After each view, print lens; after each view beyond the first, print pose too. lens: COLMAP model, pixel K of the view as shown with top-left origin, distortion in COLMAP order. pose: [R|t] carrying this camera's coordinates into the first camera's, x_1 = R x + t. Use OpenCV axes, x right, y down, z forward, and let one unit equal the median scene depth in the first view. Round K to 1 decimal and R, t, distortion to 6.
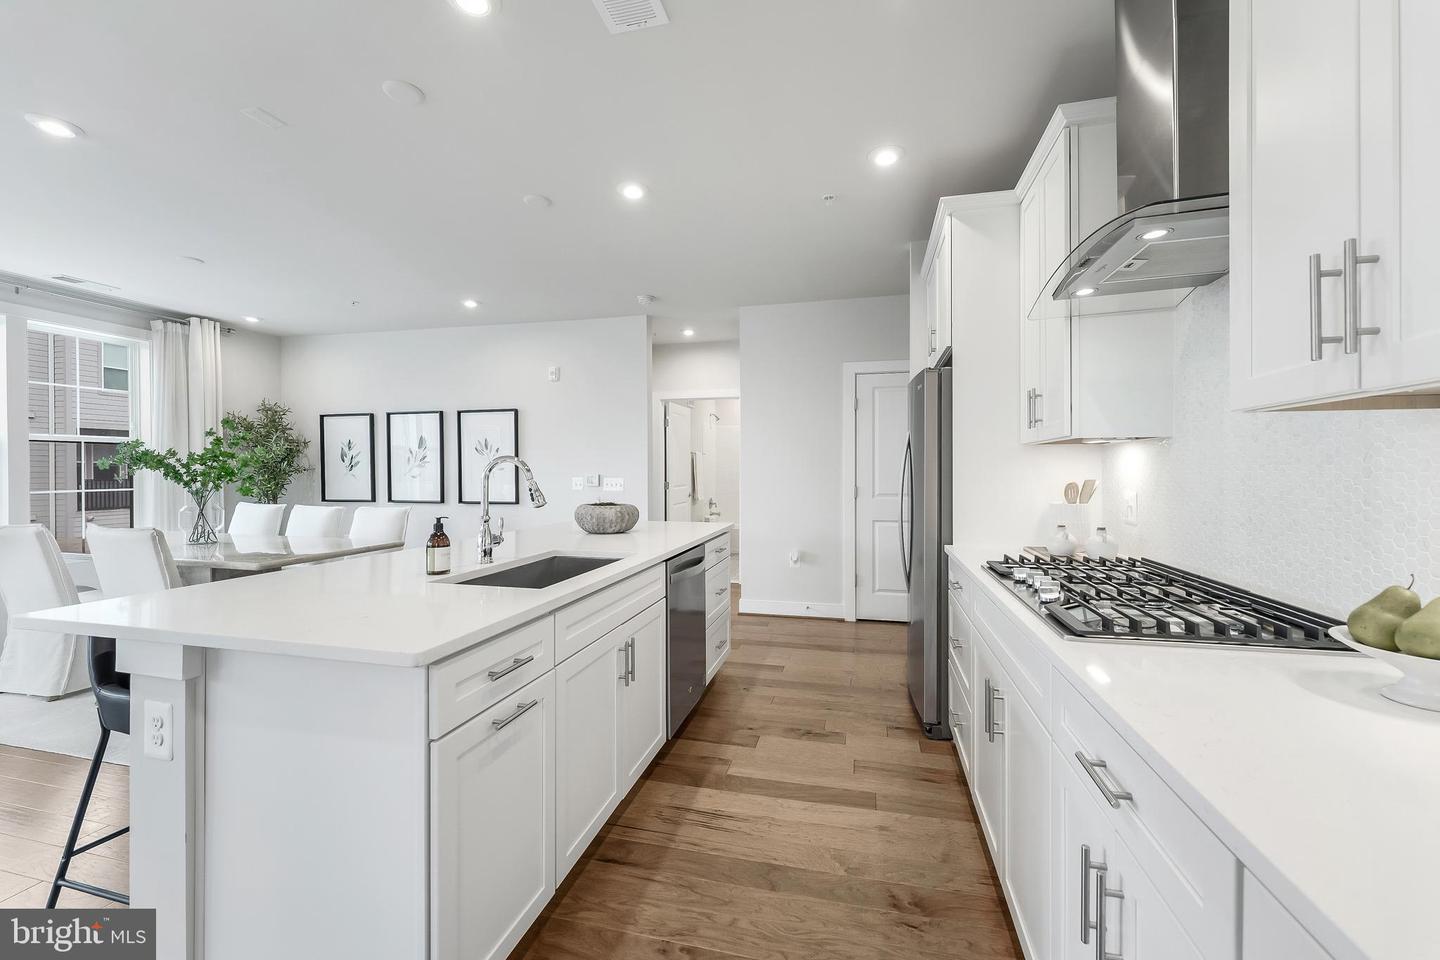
lens RADIAL K [[581.9, 0, 720.0], [0, 581.9, 476.4], [0, 0, 1]] dist [0.000293, -0.000554]
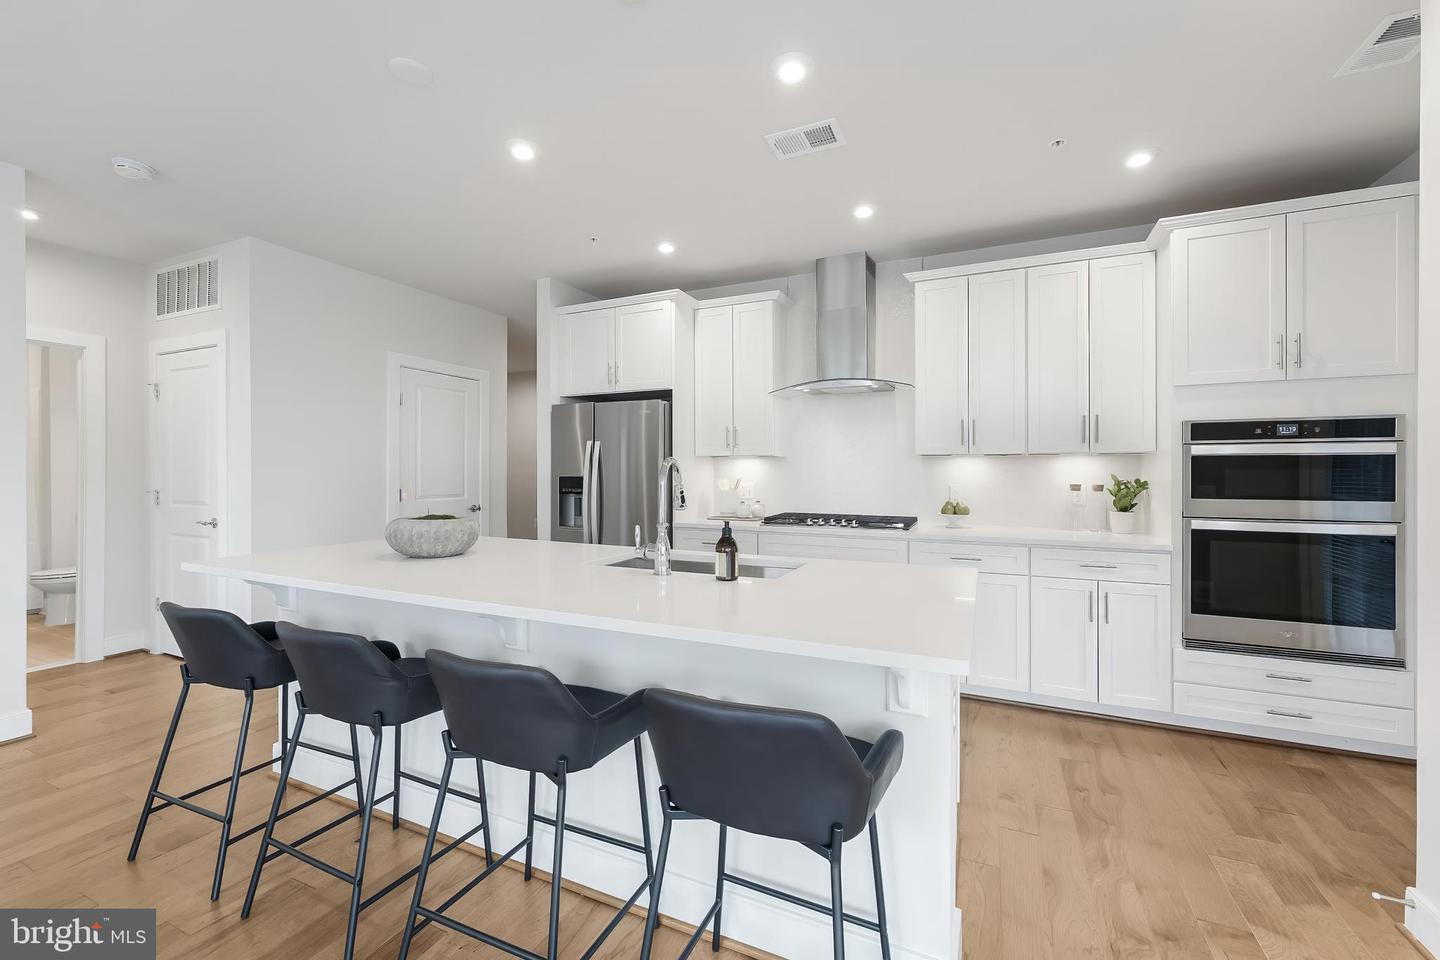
lens RADIAL K [[590.1, 0, 726.8], [0, 590.1, 470.5], [0, 0, 1]] dist [0.001708, 0.000138]
pose [[0.169955, 0.003422, 0.985446, -1.243217], [0.009051, 0.999946, -0.005033, -0.006492], [-0.985410, 0.009774, 0.169915, 0.714385]]
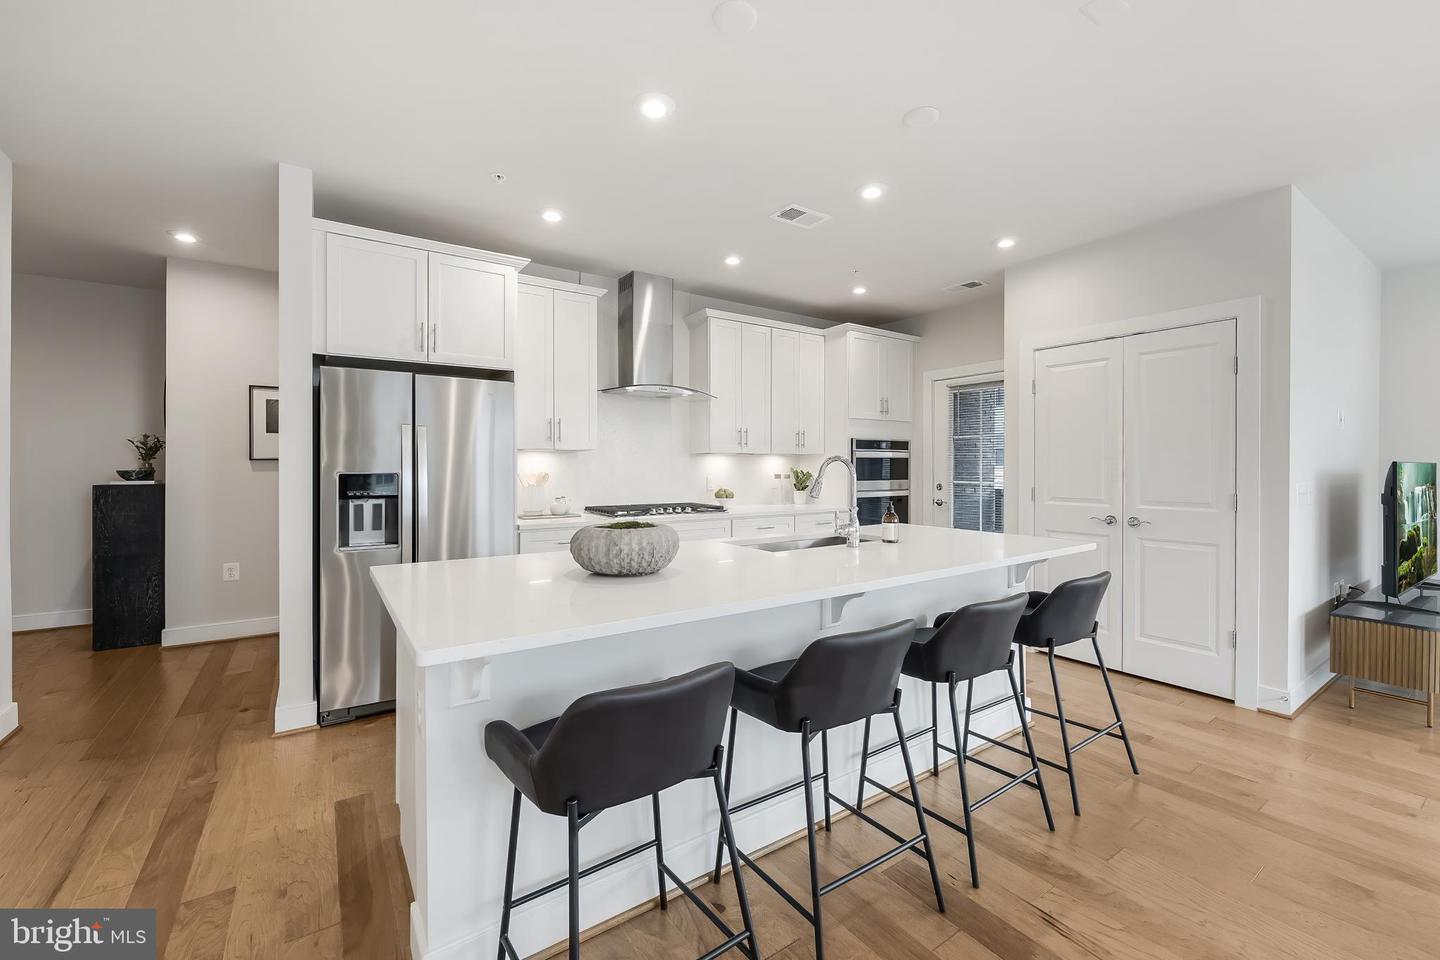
lens RADIAL K [[576.4, 0, 714.5], [0, 576.4, 475.6], [0, 0, 1]] dist [0.000438, 0.000109]
pose [[-0.738579, -0.011216, 0.674074, -0.935677], [0.006524, 0.999696, 0.023782, -0.021175], [-0.674135, 0.021963, -0.738281, 1.951523]]
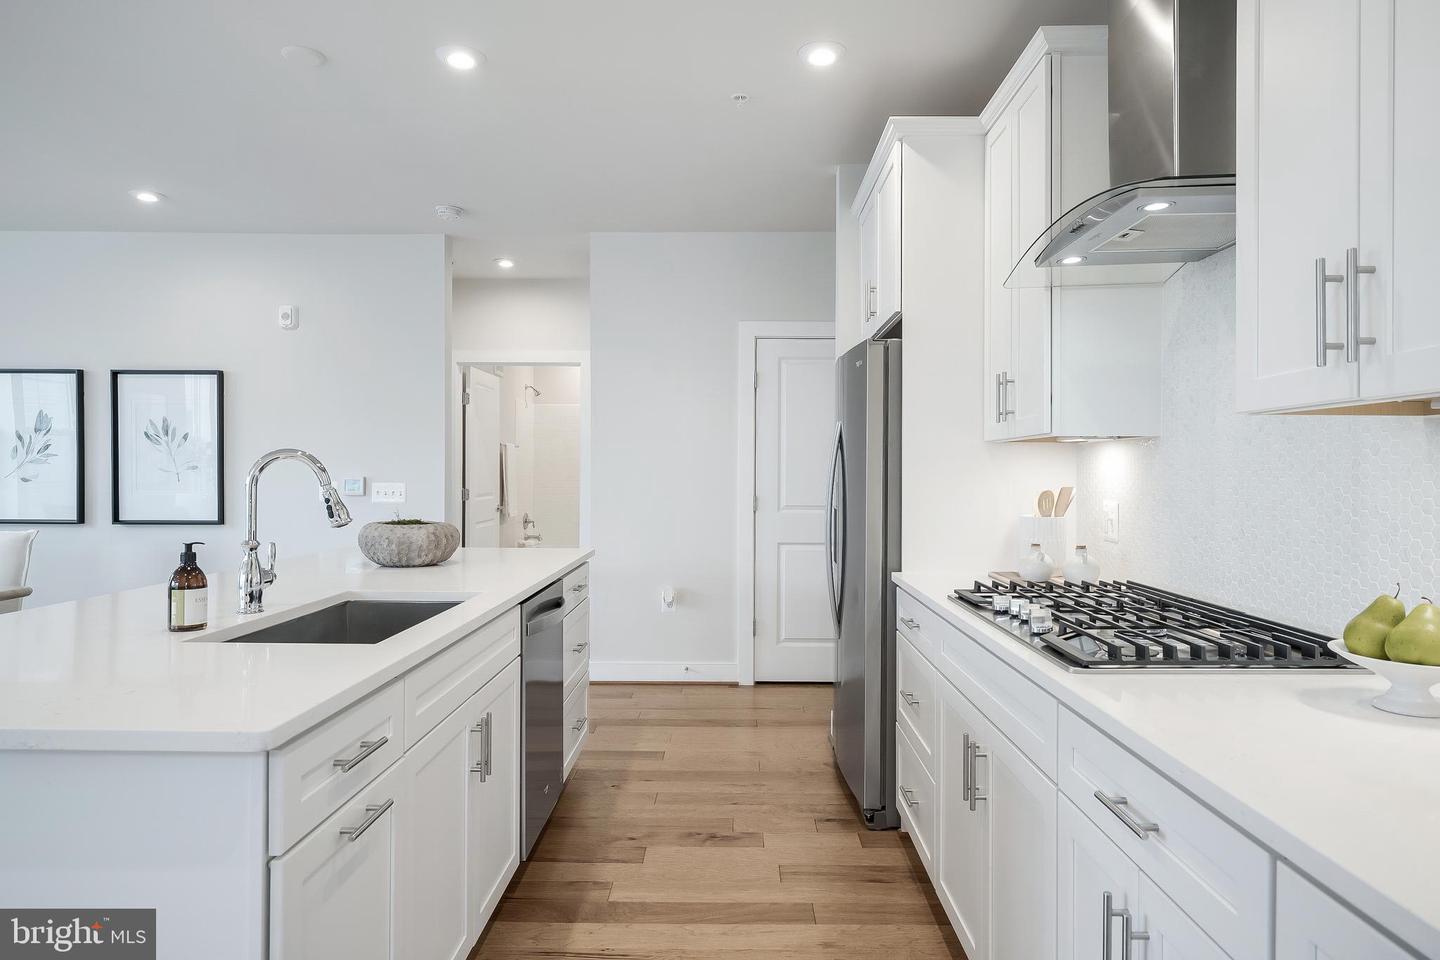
lens RADIAL K [[877.3, 0, 720.0], [0, 877.3, 480.0], [0, 0, 1]] dist [0.001707, 0.002445]
pose [[0.973855, 0.003744, 0.227139, -0.110976], [-0.003545, 0.999993, -0.001282, -0.000877], [-0.227142, 0.000443, 0.973861, -0.079087]]
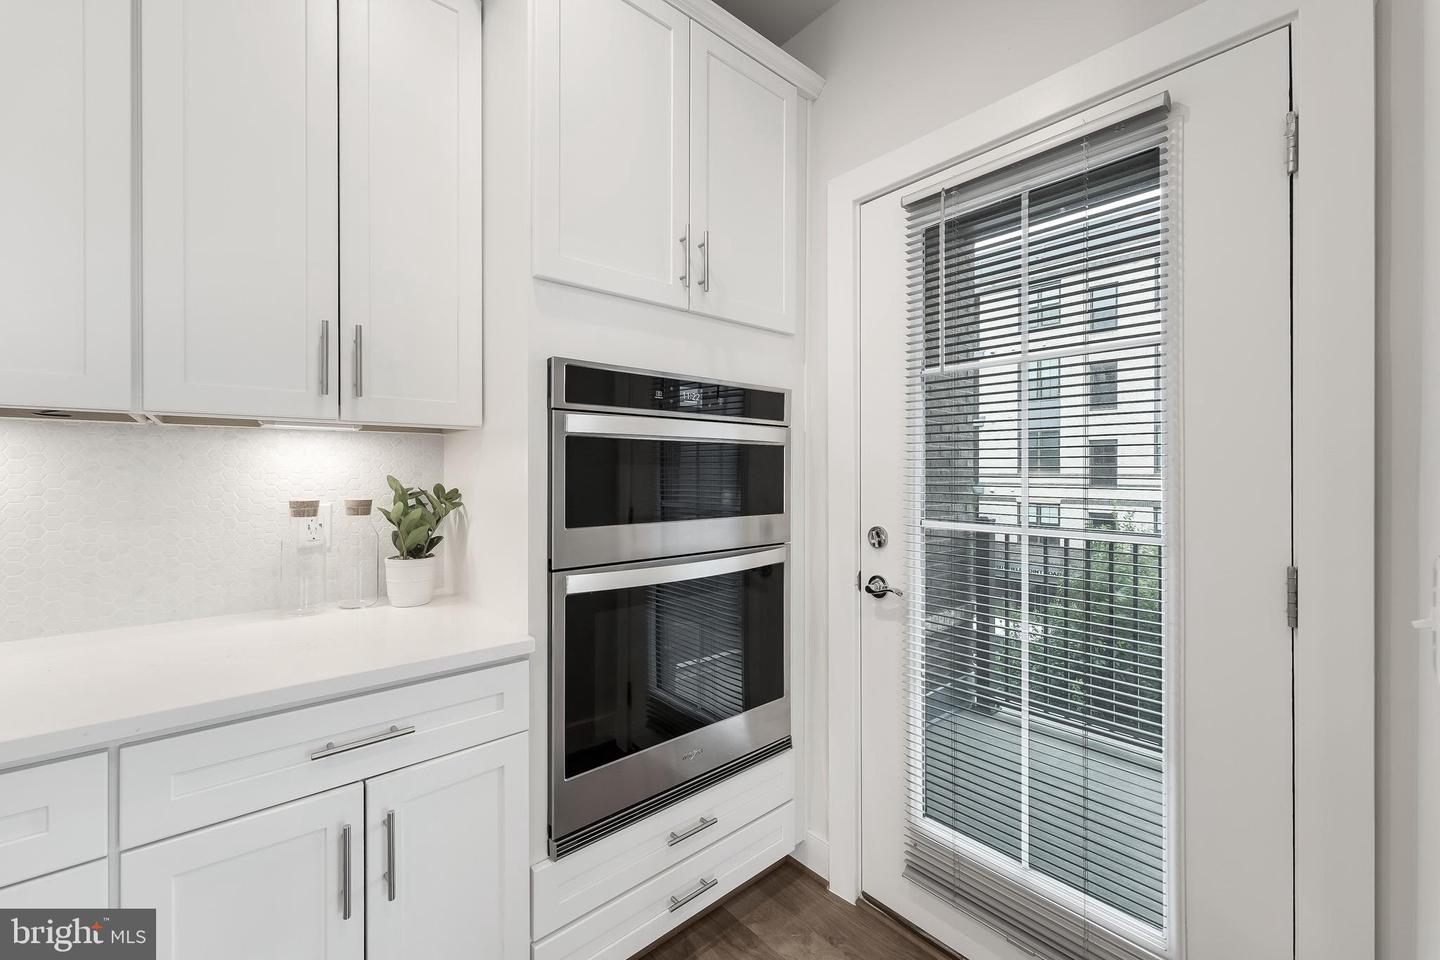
lens RADIAL K [[576.4, 0, 714.5], [0, 576.4, 475.6], [0, 0, 1]] dist [0.000438, 0.000109]
pose [[-0.819079, -0.004294, 0.573664, -0.285967], [0.005395, 0.999870, 0.015187, -0.003905], [-0.573655, 0.015534, -0.818950, 0.333908]]
